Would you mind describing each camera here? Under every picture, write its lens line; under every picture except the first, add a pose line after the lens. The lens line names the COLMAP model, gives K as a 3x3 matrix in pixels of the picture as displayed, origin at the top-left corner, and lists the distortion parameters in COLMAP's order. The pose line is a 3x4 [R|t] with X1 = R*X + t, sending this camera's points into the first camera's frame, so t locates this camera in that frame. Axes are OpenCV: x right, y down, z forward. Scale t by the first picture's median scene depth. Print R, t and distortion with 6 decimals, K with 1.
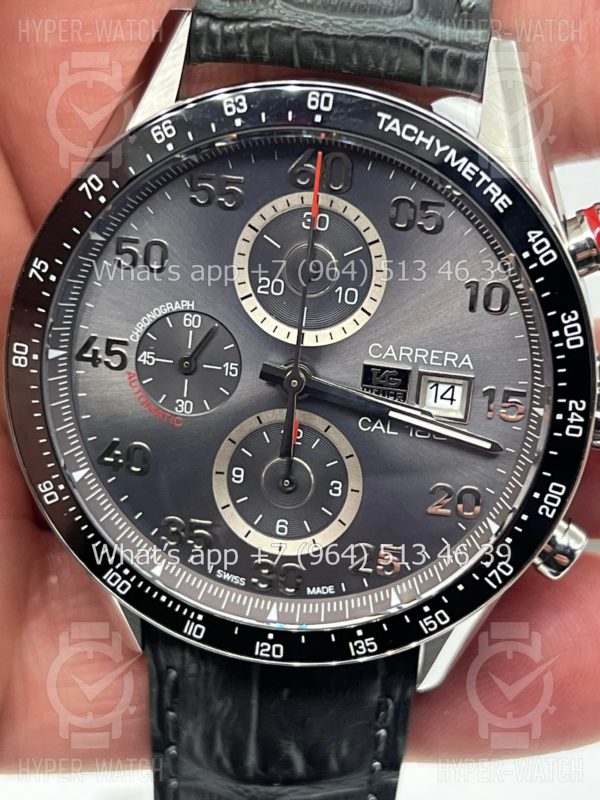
lens RADIAL K [[1827.8, 0, 300.0], [0, 1827.8, 400.0], [0, 0, 1]] dist [0.141607, 0.371692]
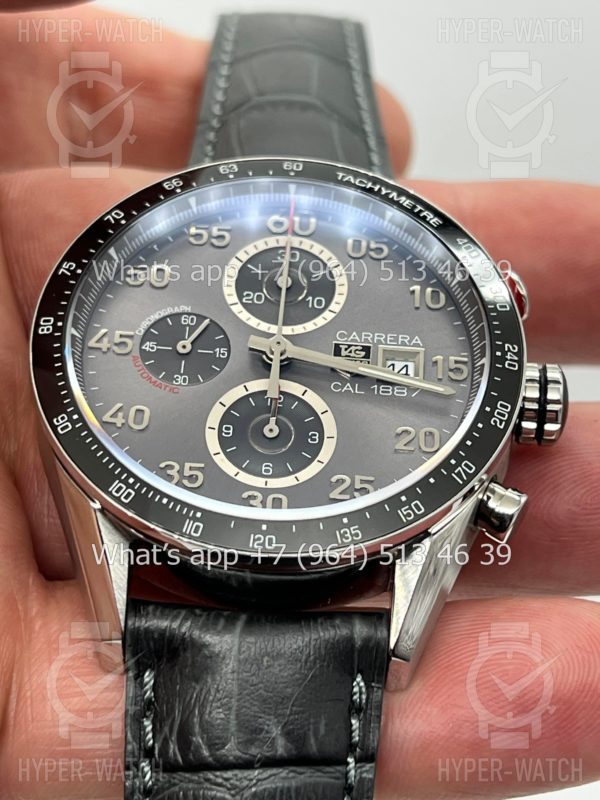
lens RADIAL K [[1897.8, 0, 300.0], [0, 1897.8, 400.0], [0, 0, 1]] dist [0.025347, 0.027513]
pose [[0.987551, 0.060195, 0.145327, -0.165483], [0.064207, 0.689159, -0.721760, 0.903290], [-0.143600, 0.722106, 0.676714, 0.178674]]
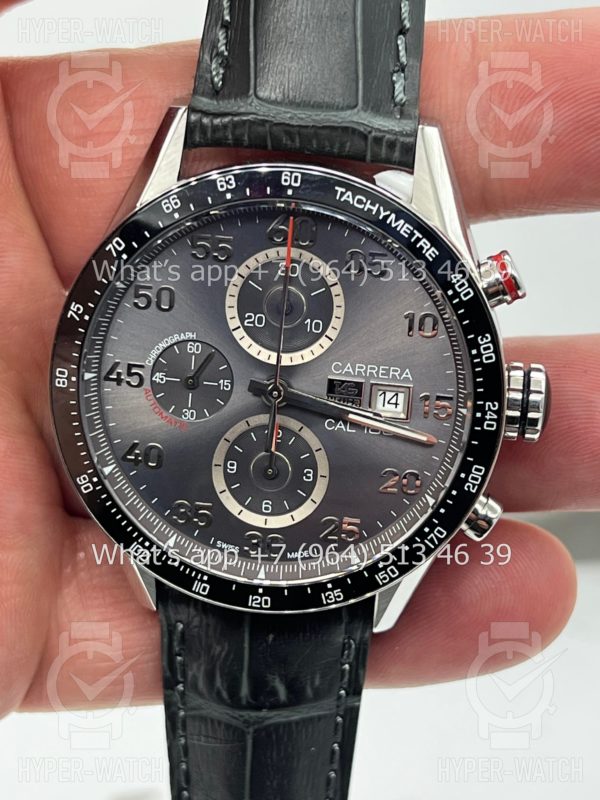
lens RADIAL K [[1827.8, 0, 300.0], [0, 1827.8, 400.0], [0, 0, 1]] dist [0.141607, 0.371692]
pose [[0.998822, -0.024925, 0.041632, -0.039033], [0.025066, 0.999682, -0.002864, -0.000983], [-0.041547, 0.003904, 0.999129, -0.292646]]
